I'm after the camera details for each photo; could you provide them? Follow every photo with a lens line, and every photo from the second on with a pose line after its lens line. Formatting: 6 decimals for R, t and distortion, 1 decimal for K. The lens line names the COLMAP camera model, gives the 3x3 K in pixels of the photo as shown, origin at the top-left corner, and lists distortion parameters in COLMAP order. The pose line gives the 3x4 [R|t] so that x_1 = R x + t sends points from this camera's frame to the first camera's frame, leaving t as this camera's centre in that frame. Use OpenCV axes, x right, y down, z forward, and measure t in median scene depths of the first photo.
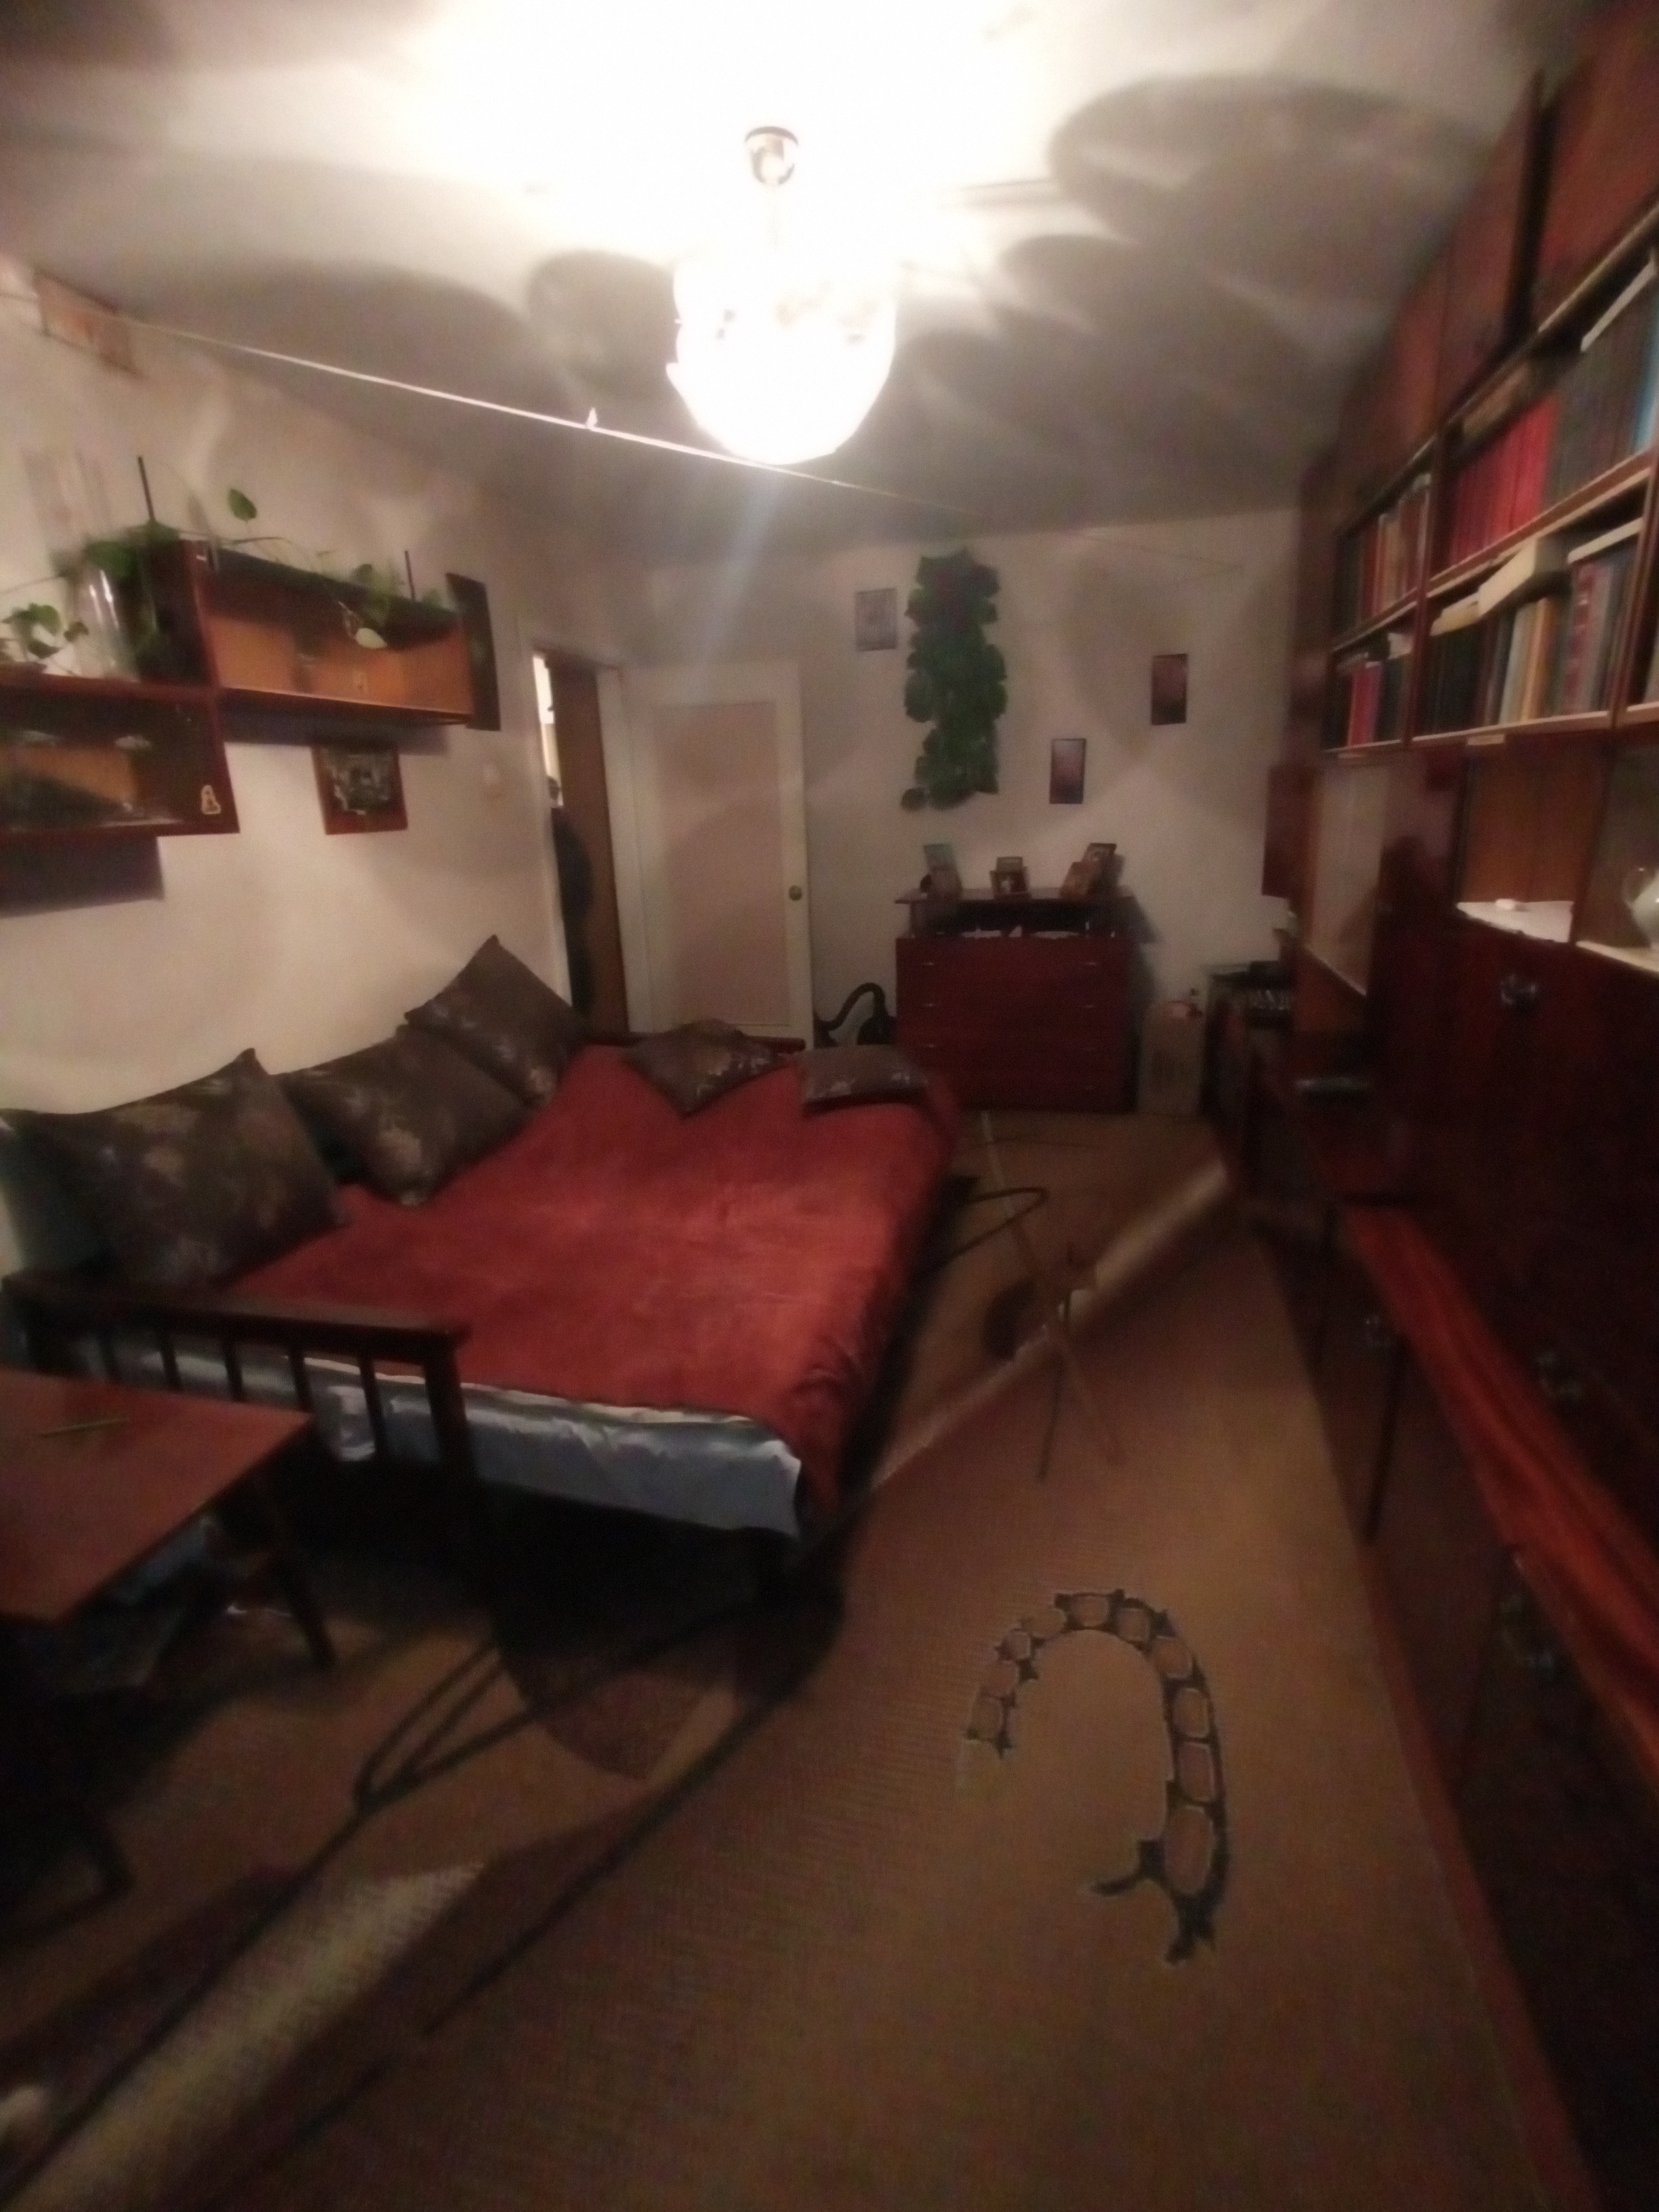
lens RADIAL K [[1062.0, 0, 829.5], [0, 1062.0, 1106.0], [0, 0, 1]] dist [-0.000273, 0.016399]
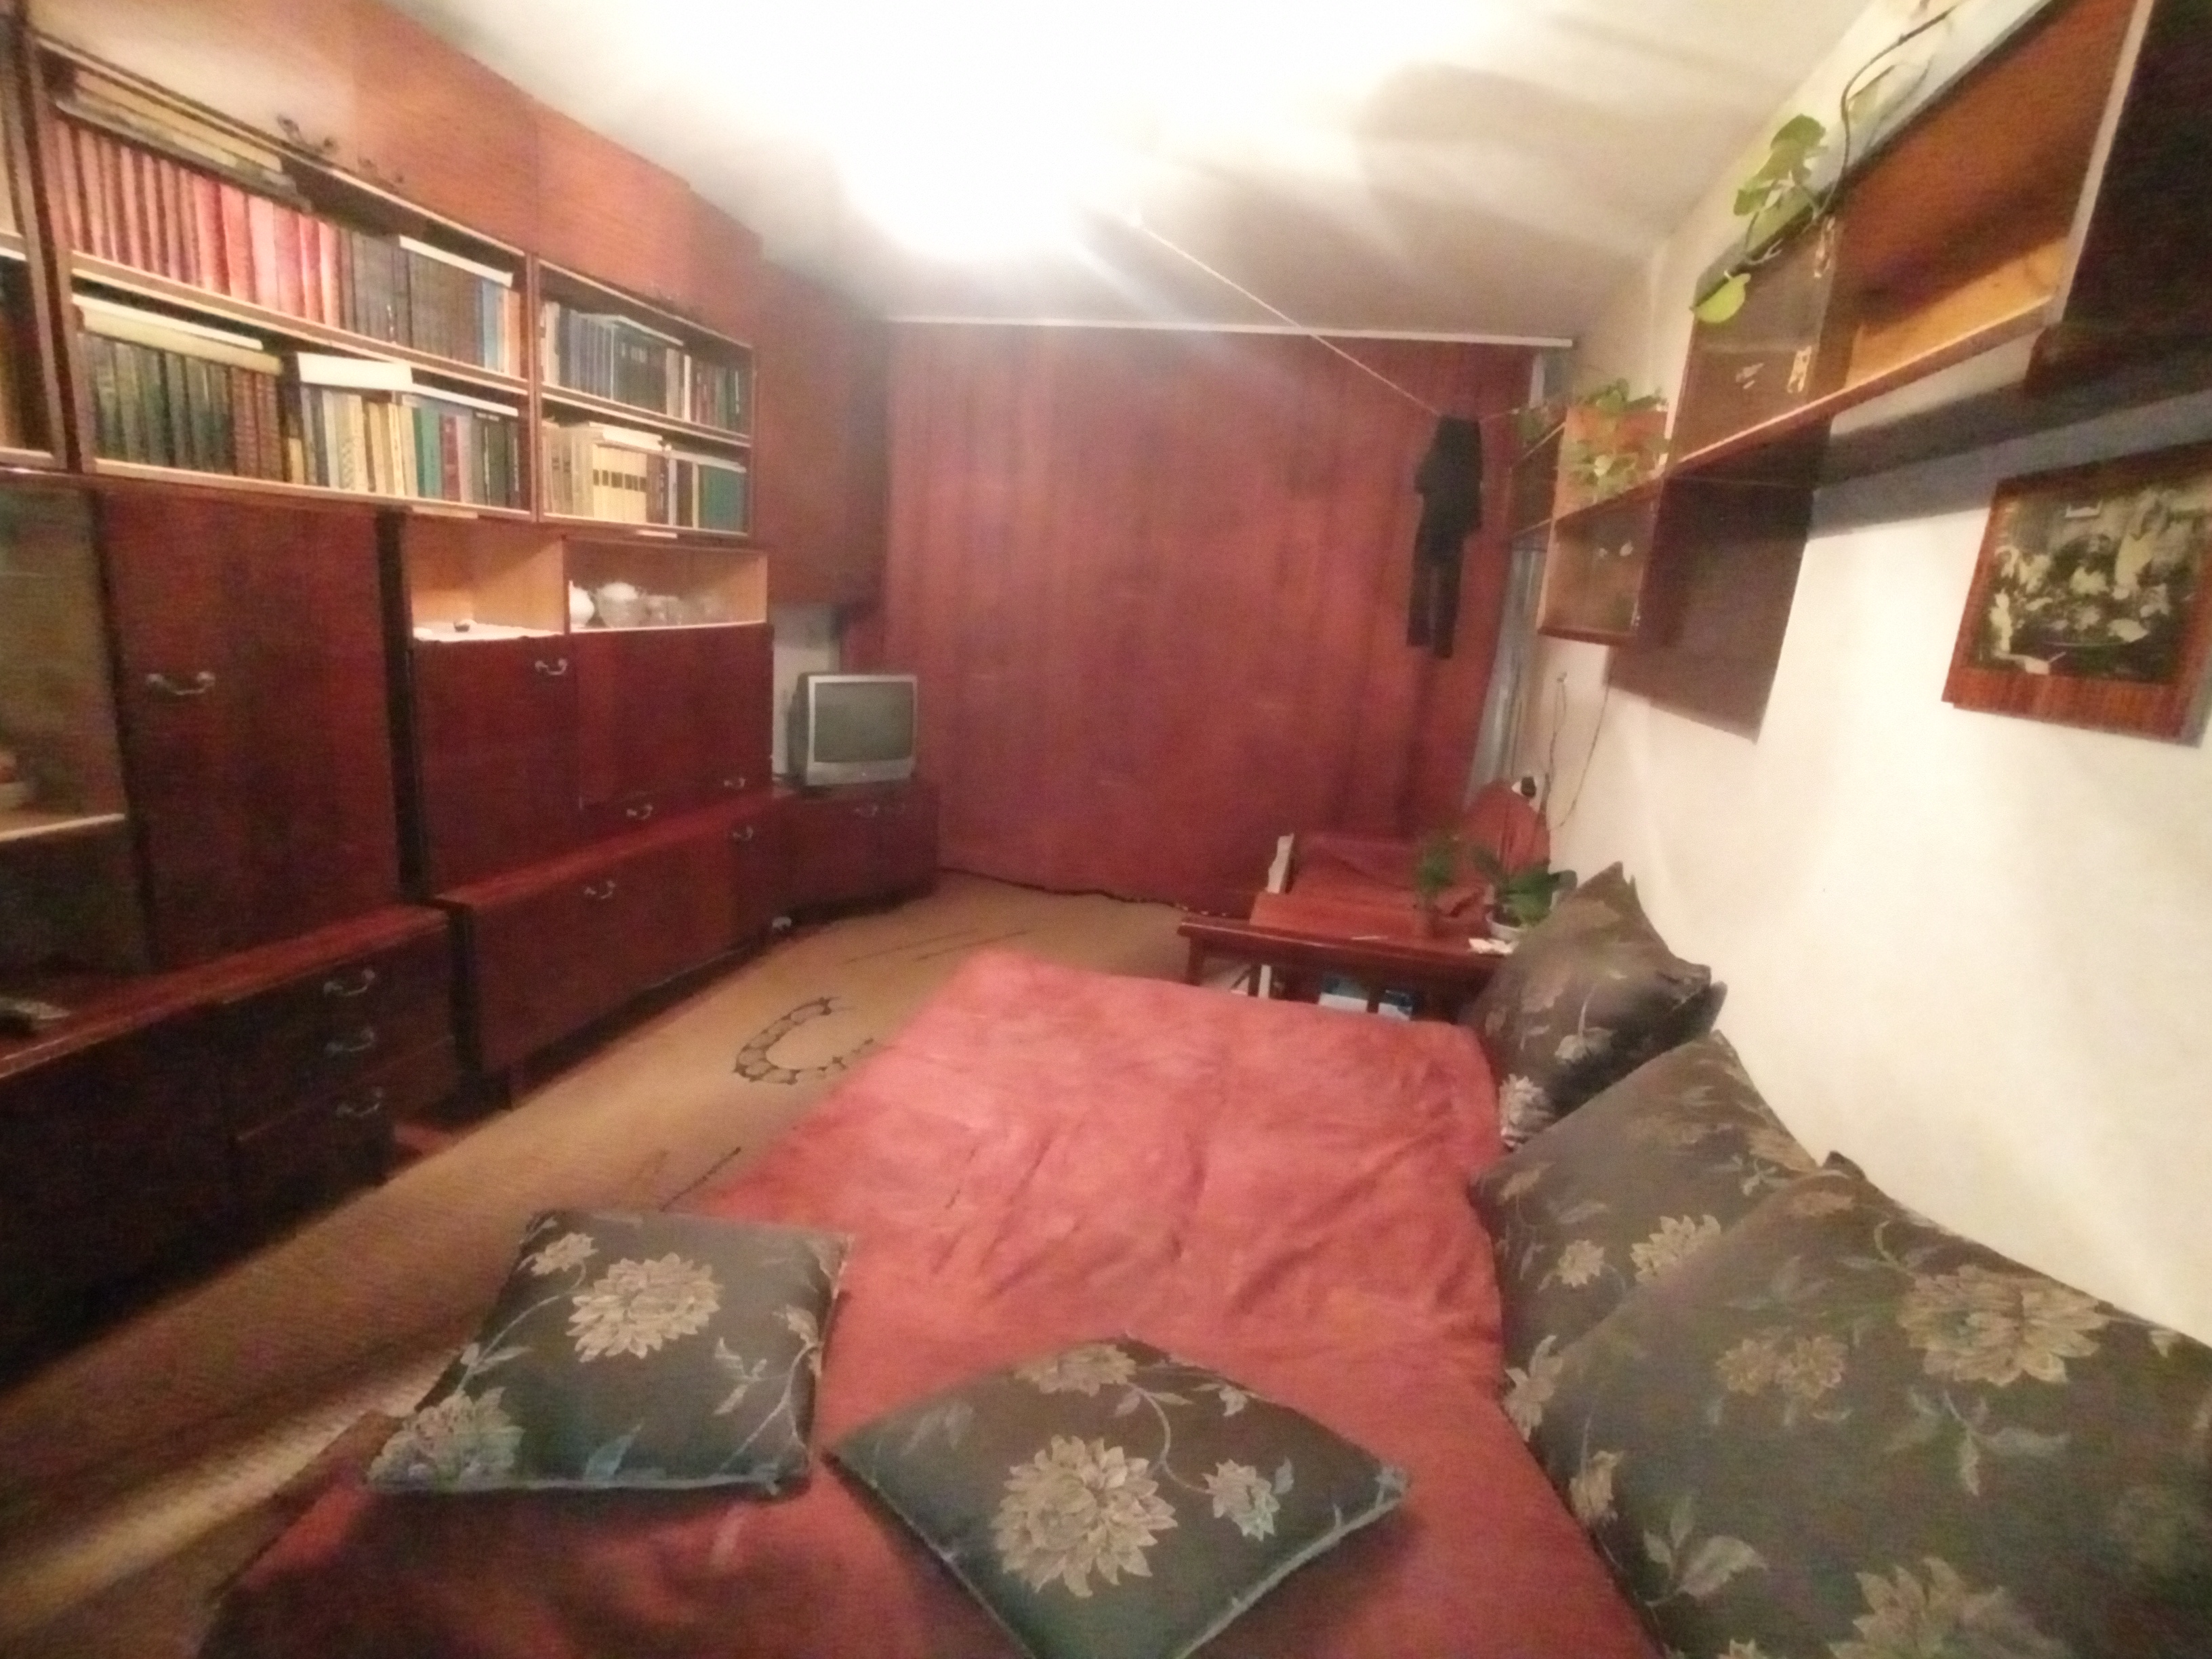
lens RADIAL K [[1062.0, 0, 1106.0], [0, 1062.0, 829.5], [0, 0, 1]] dist [-0.000273, 0.016399]
pose [[-0.999092, -0.036441, -0.022095, -0.122129], [-0.042598, 0.869052, 0.492883, -0.407426], [0.001240, 0.493376, -0.869815, 1.388834]]
